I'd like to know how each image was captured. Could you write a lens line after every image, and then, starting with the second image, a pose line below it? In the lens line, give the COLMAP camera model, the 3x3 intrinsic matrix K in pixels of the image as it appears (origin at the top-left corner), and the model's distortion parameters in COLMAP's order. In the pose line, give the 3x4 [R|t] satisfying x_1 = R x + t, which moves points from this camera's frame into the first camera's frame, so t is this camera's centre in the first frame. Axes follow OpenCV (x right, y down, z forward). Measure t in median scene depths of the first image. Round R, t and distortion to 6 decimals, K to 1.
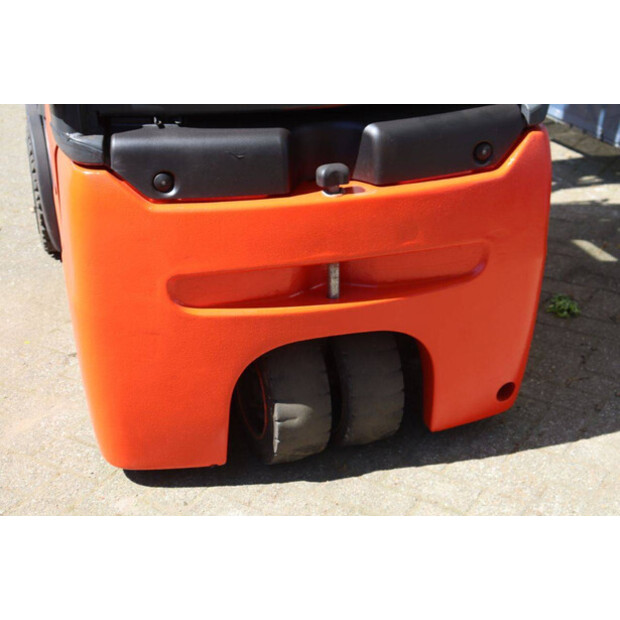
lens RADIAL K [[1055.3, 0, 320.3], [0, 1055.3, 310.1], [0, 0, 1]] dist [0.137299, 0.014949]
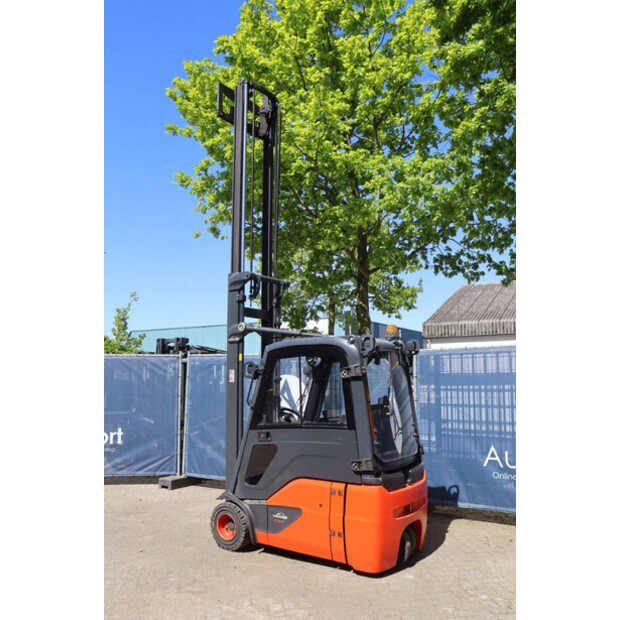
lens RADIAL K [[542.3, 0, 304.6], [0, 542.3, 307.0], [0, 0, 1]] dist [-0.163237, 0.154303]
pose [[0.775647, 0.088825, 0.624886, -1.664461], [0.265921, 0.851899, -0.451170, 0.123961], [-0.572415, 0.516119, 0.637152, -0.494387]]
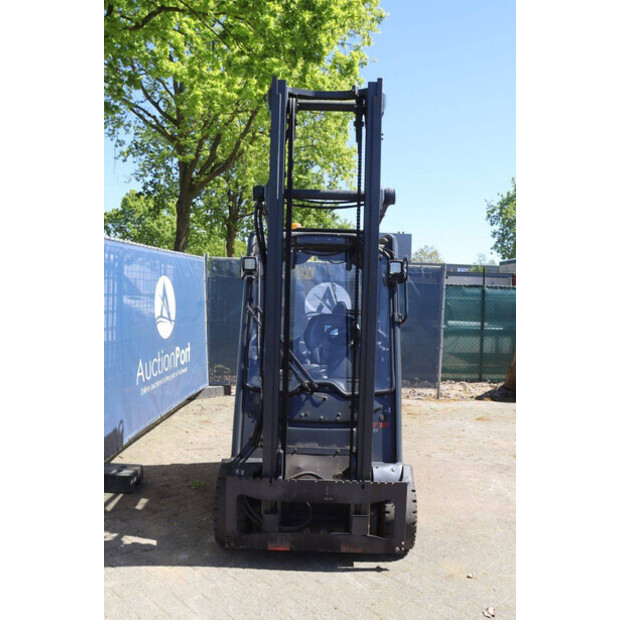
lens RADIAL K [[542.3, 0, 304.6], [0, 542.3, 307.0], [0, 0, 1]] dist [-0.163237, 0.154303]
pose [[-0.957347, -0.022584, 0.288056, -0.563355], [0.107950, 0.896792, 0.429081, -1.339615], [-0.268016, 0.441876, -0.856103, 2.684158]]
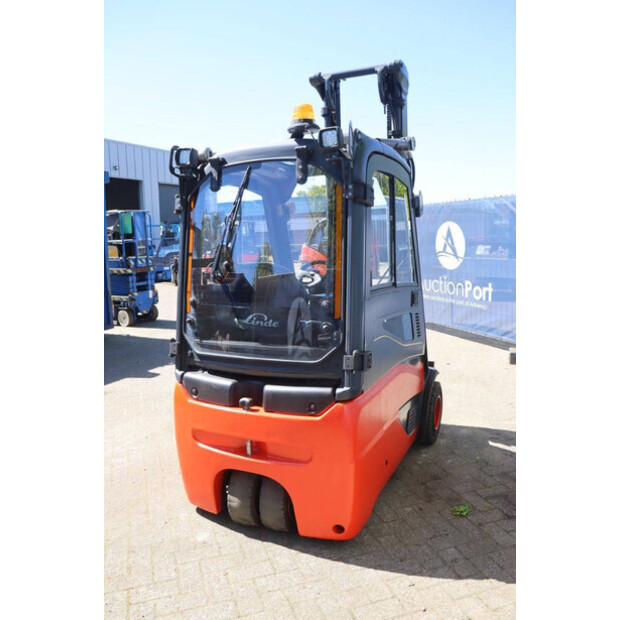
lens RADIAL K [[524.3, 0, 294.8], [0, 524.3, 311.4], [0, 0, 1]] dist [-0.102367, 0.002469]
pose [[0.745128, 0.075612, -0.662621, 0.819274], [-0.262504, 0.946603, -0.187173, -0.123041], [0.613087, 0.313409, 0.725189, 0.131680]]
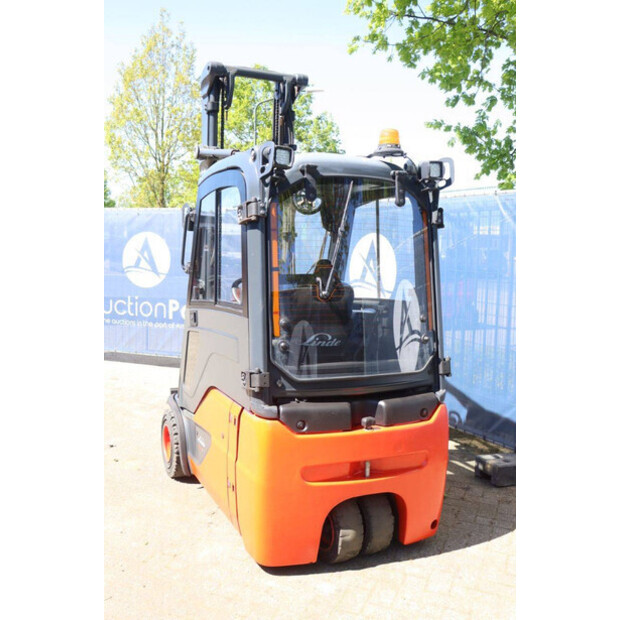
lens RADIAL K [[670.3, 0, 310.0], [0, 670.3, 310.0], [0, 0, 1]] dist [-0.029544, -0.002909]
pose [[0.985704, 0.014380, 0.167874, -0.350573], [0.043788, 0.940252, -0.337652, 0.128814], [-0.162700, 0.340176, 0.926180, -0.422173]]
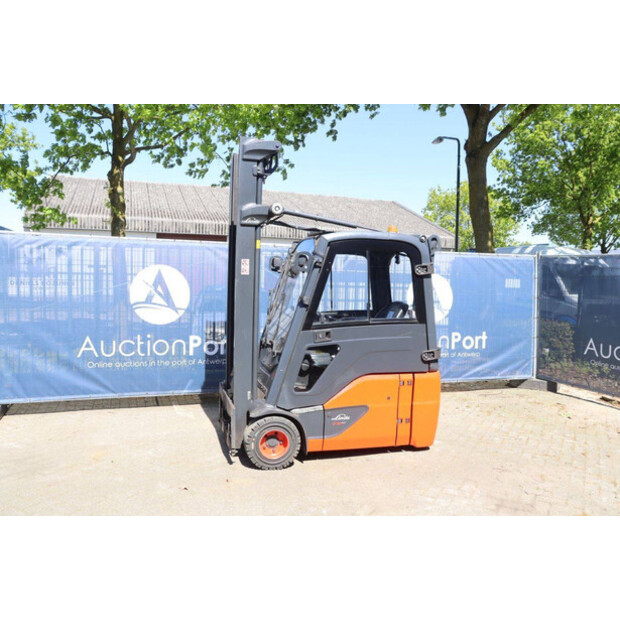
lens RADIAL K [[508.7, 0, 312.1], [0, 508.7, 309.3], [0, 0, 1]] dist [-0.175613, 0.148855]
pose [[-0.011150, -0.056370, 0.998348, -2.237746], [0.401443, 0.914164, 0.056100, -0.678840], [-0.915816, 0.401405, 0.012437, 1.260626]]
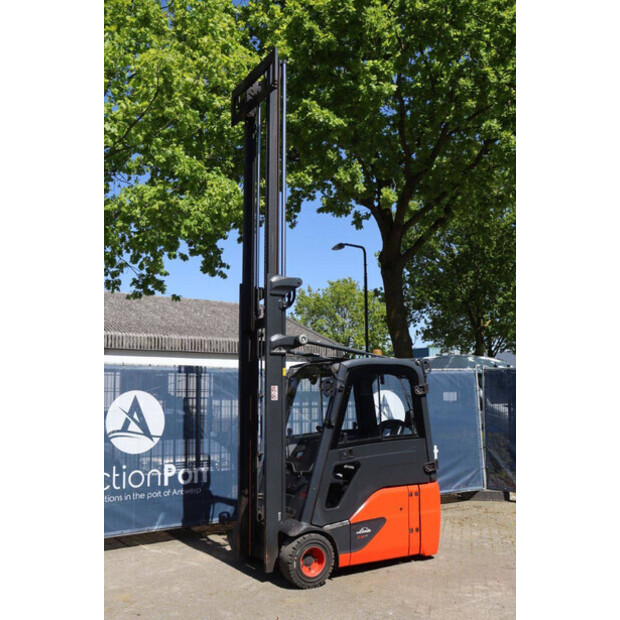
lens RADIAL K [[609.7, 0, 296.8], [0, 609.7, 310.4], [0, 0, 1]] dist [-0.071288, 0.011638]
pose [[-0.253301, 0.138277, 0.957454, -2.756172], [0.416978, 0.908676, -0.020917, -1.030713], [-0.872908, 0.393939, -0.287827, 1.944939]]
